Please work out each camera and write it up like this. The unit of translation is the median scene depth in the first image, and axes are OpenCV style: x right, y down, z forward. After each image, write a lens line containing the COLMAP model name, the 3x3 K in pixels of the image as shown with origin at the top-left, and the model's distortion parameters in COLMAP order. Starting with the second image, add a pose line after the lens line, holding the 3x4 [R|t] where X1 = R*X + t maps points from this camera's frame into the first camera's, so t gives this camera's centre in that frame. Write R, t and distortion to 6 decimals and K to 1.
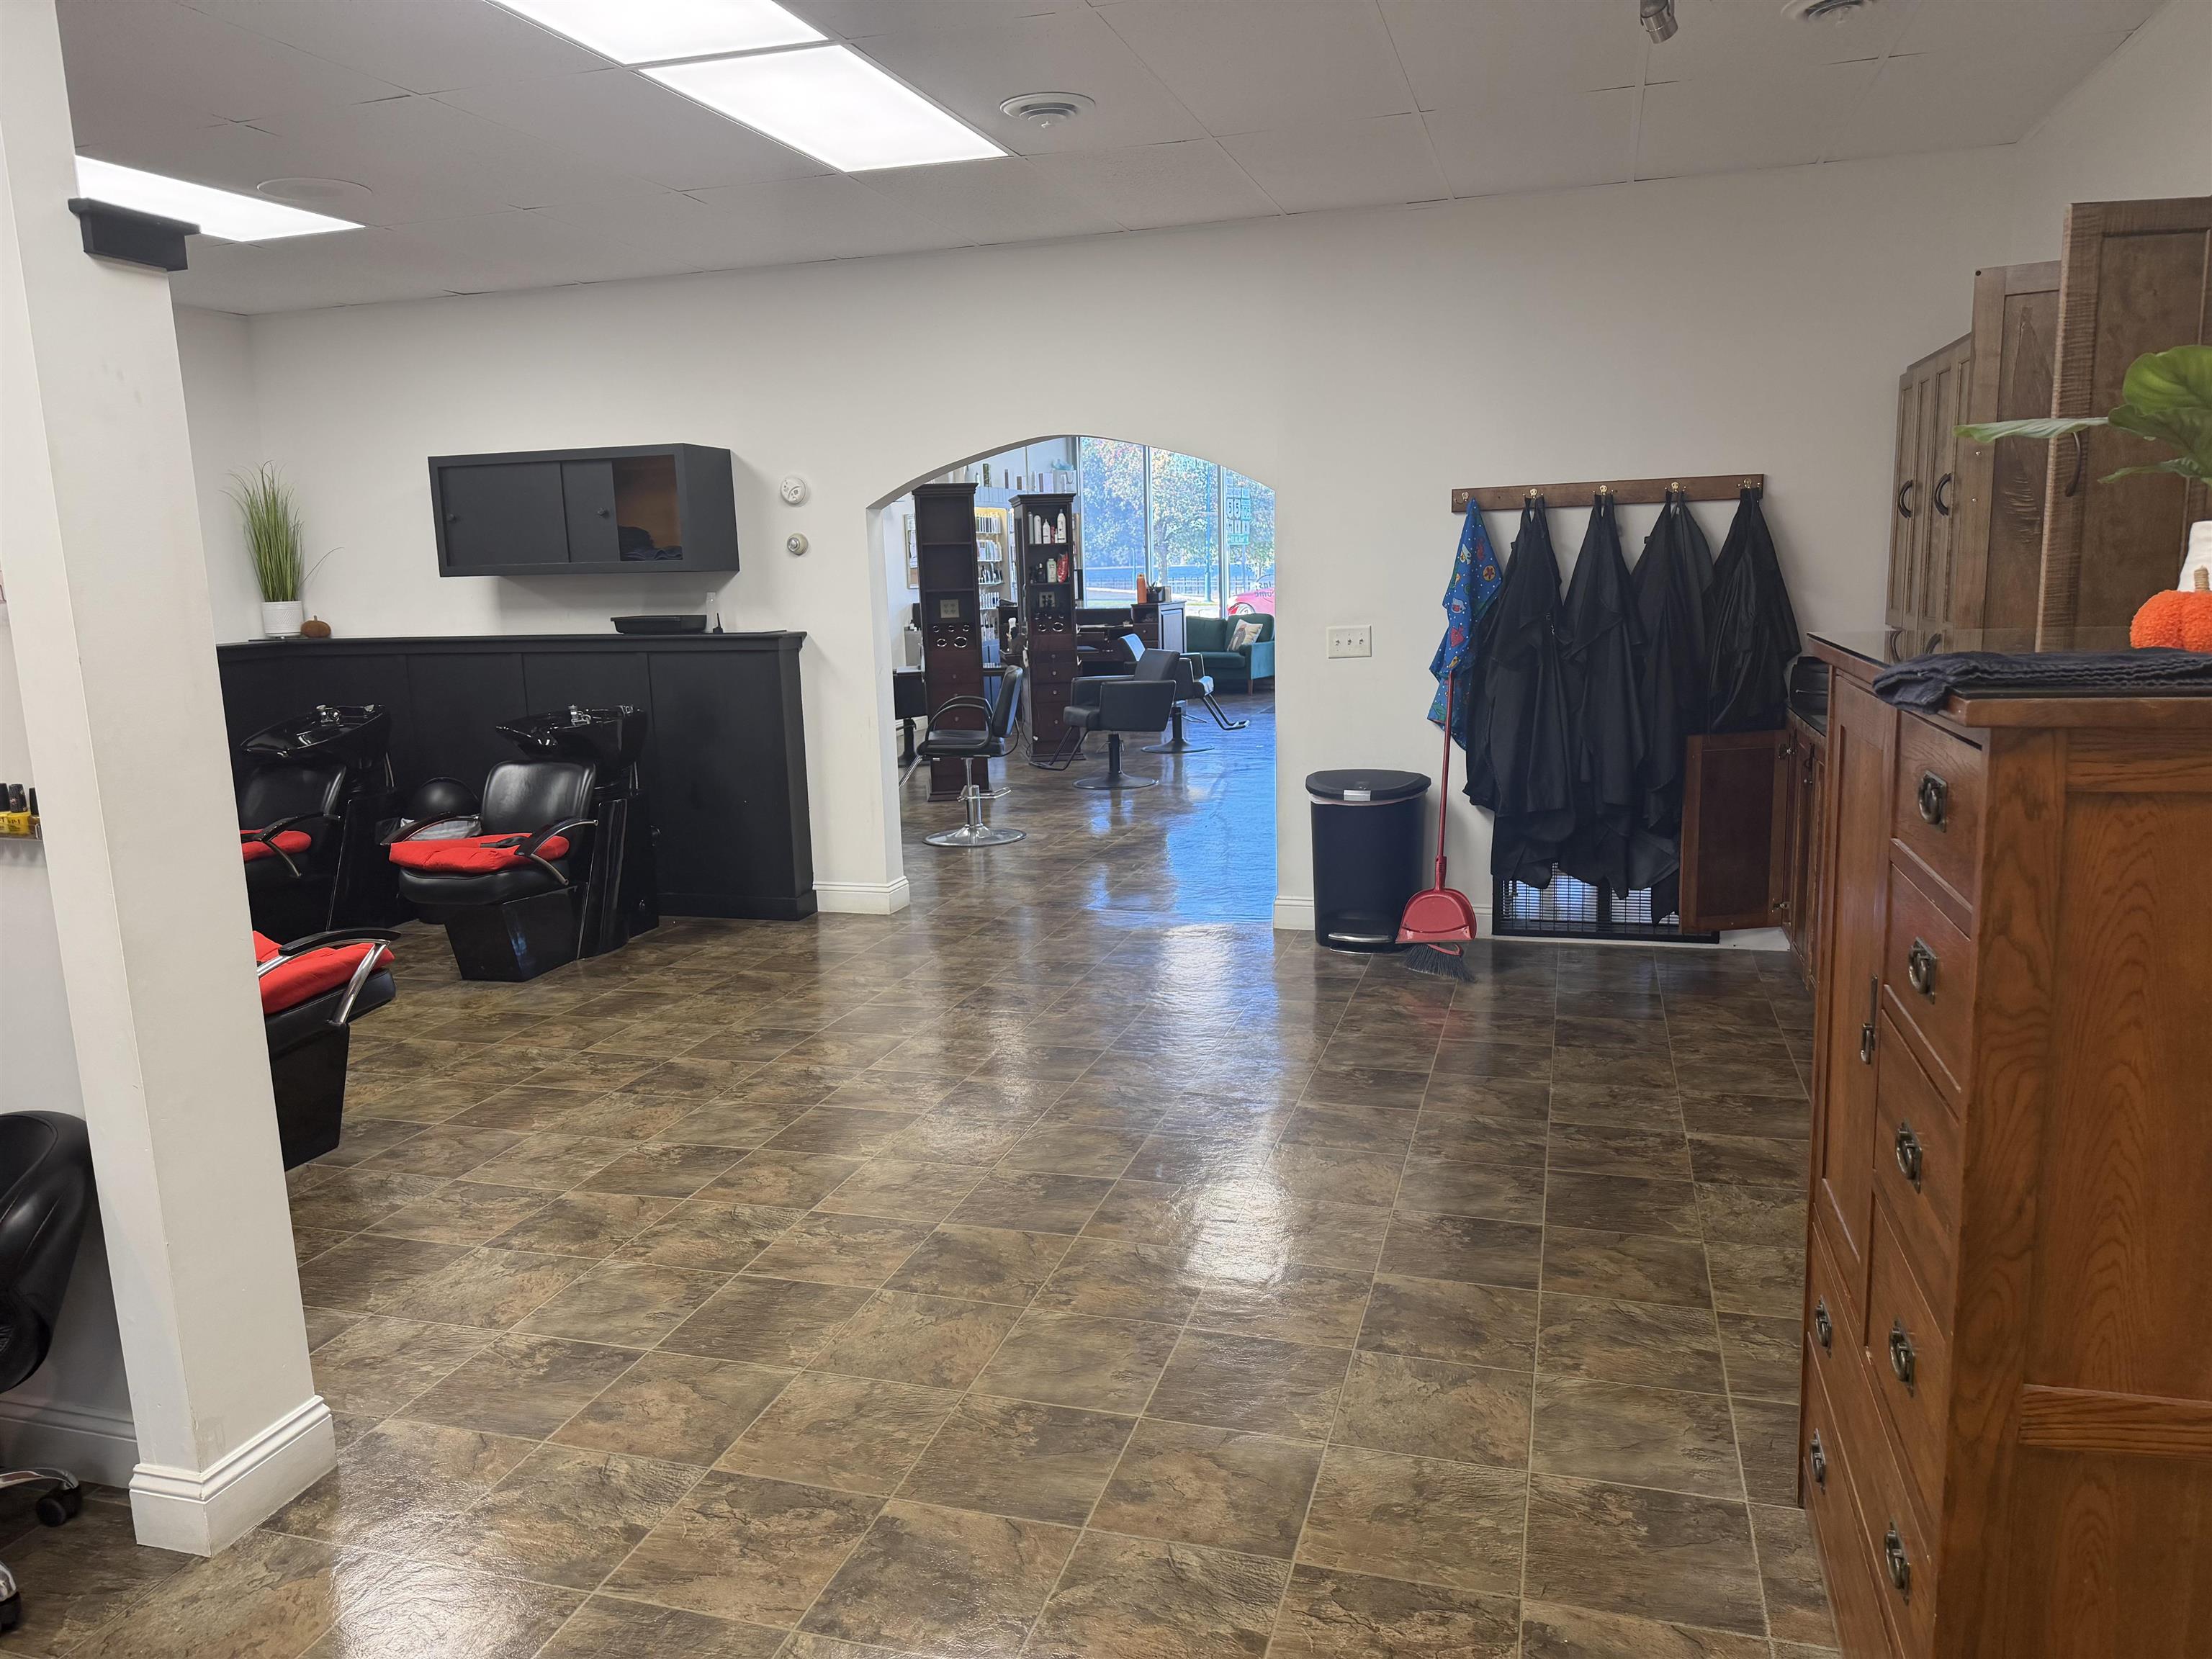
lens RADIAL K [[1543.8, 0, 1106.0], [0, 1543.8, 829.5], [0, 0, 1]] dist [0.102794, -0.126495]
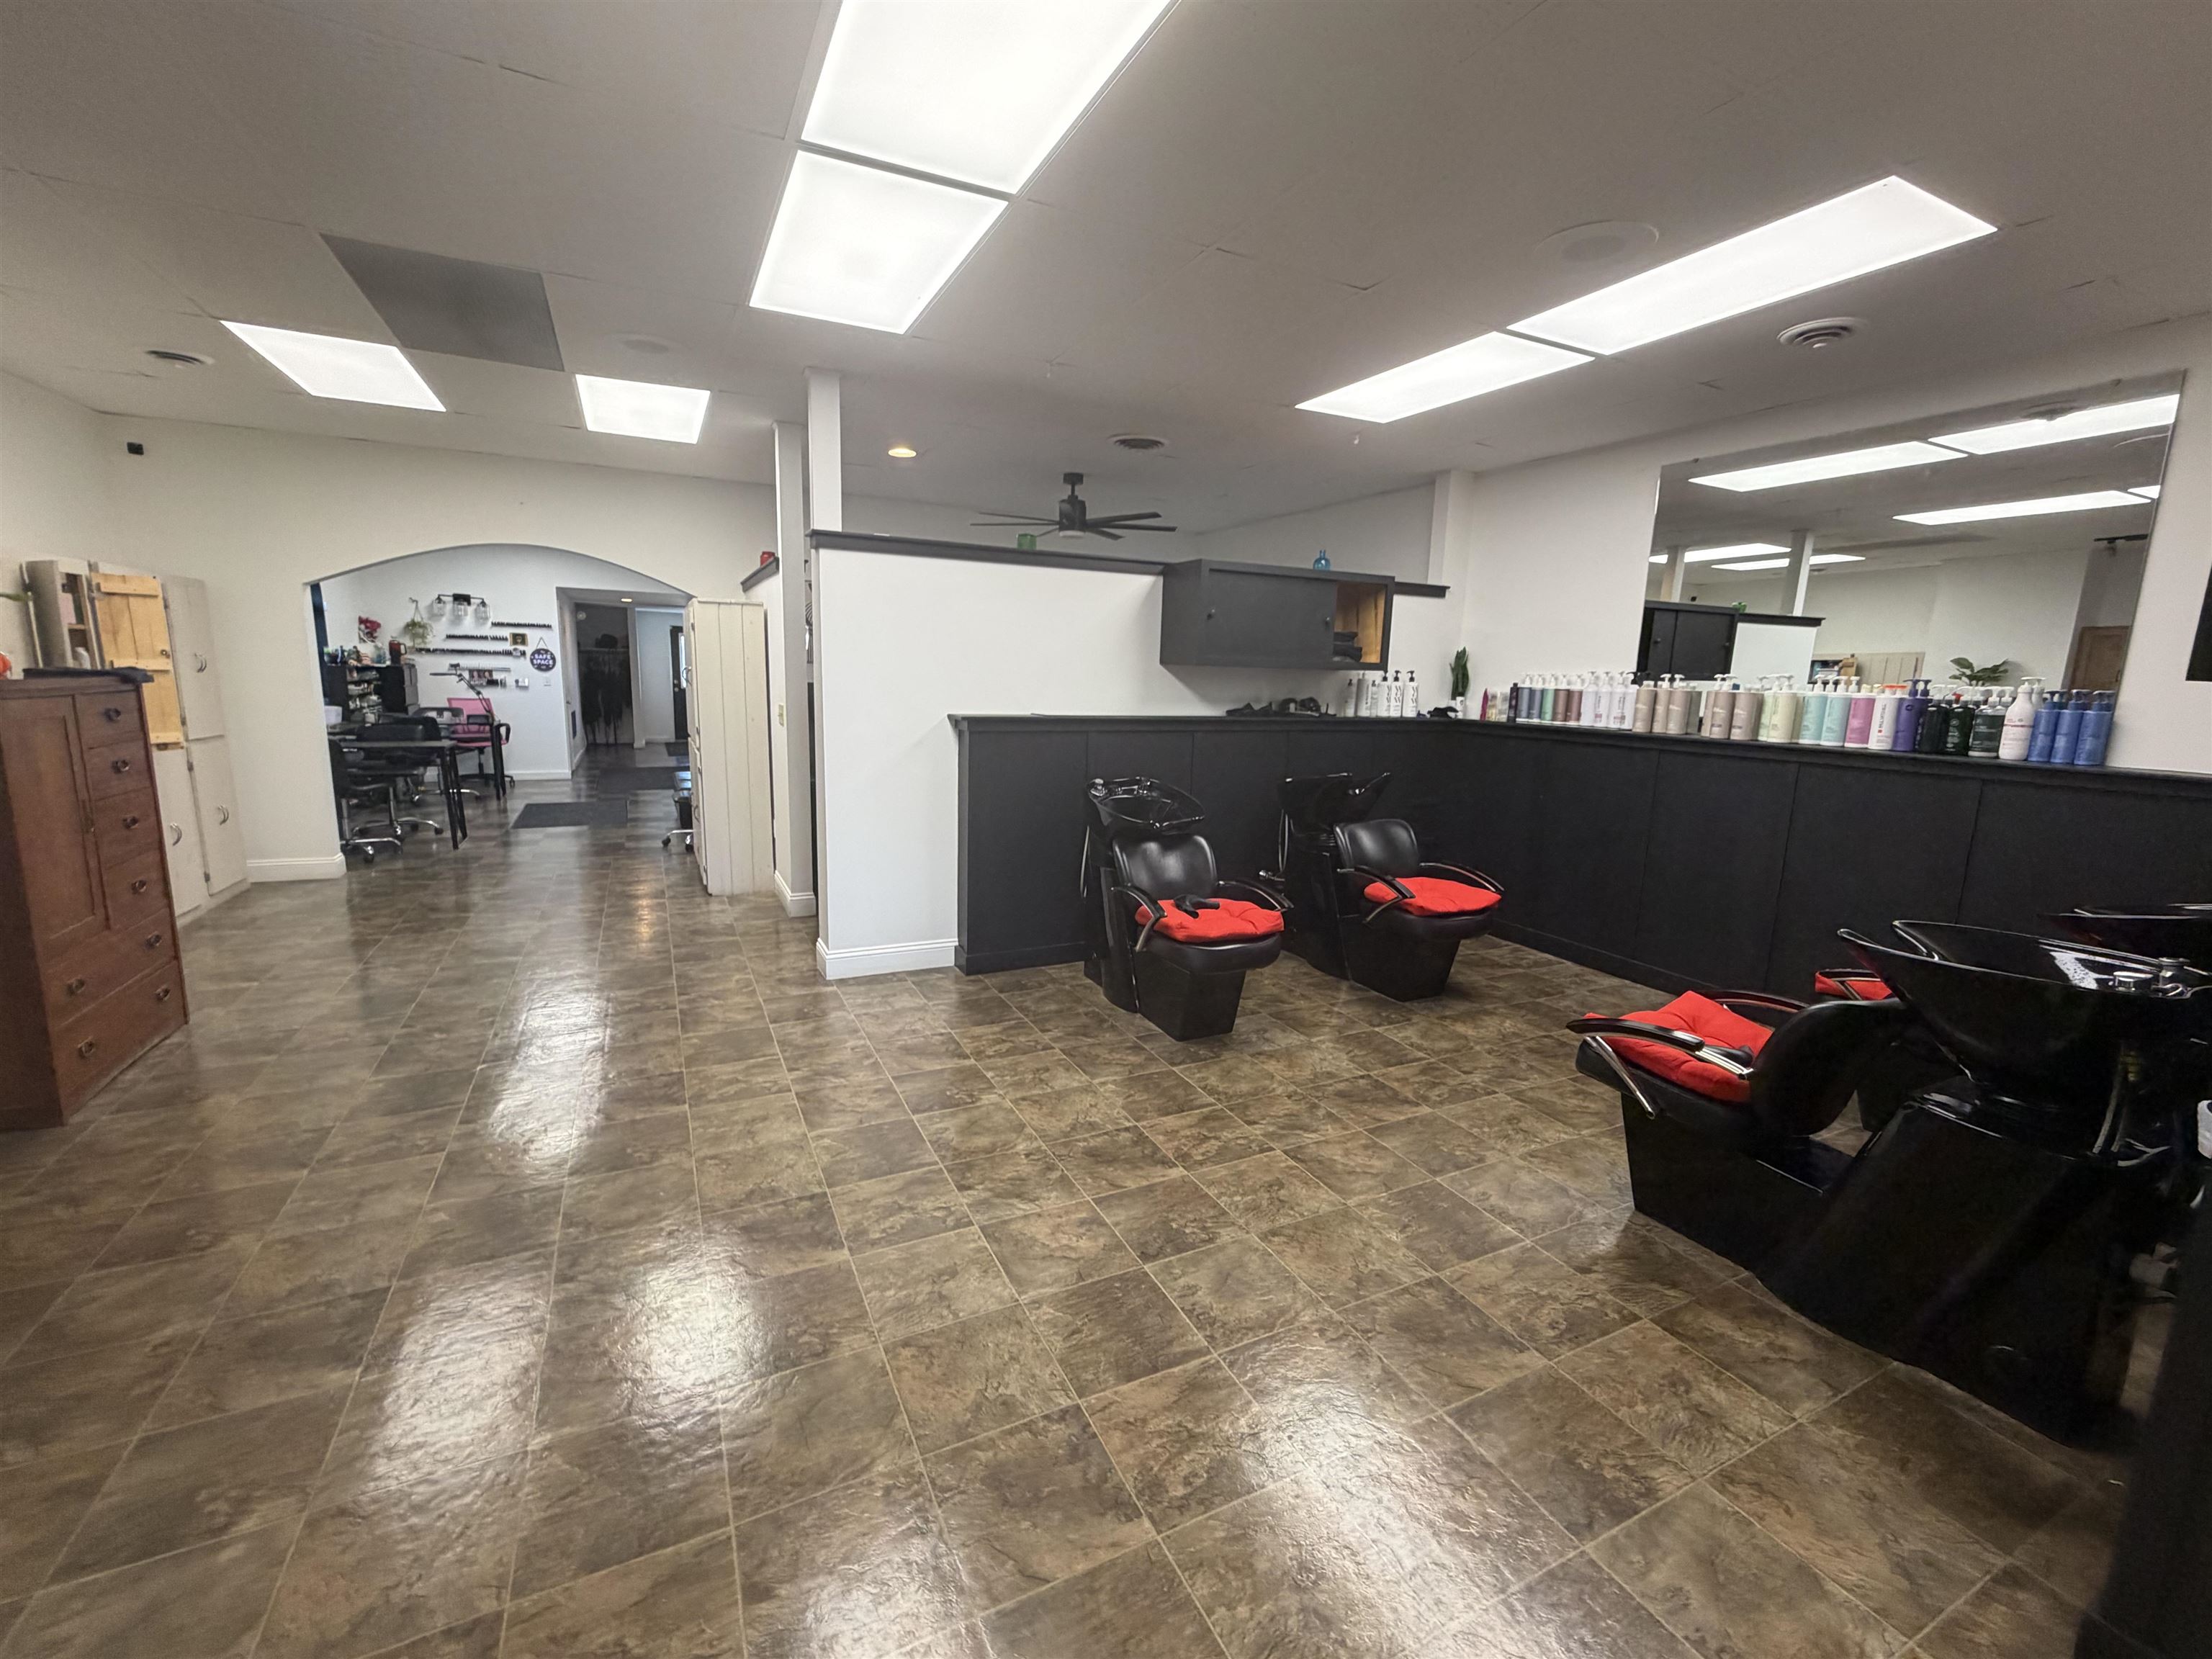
lens RADIAL K [[926.5, 0, 1106.0], [0, 926.5, 829.5], [0, 0, 1]] dist [0.001373, -0.001080]
pose [[-0.729508, 0.124689, -0.672511, 0.094029], [-0.122827, 0.943376, 0.308147, -0.182148], [0.672854, 0.307398, -0.672885, 1.063485]]
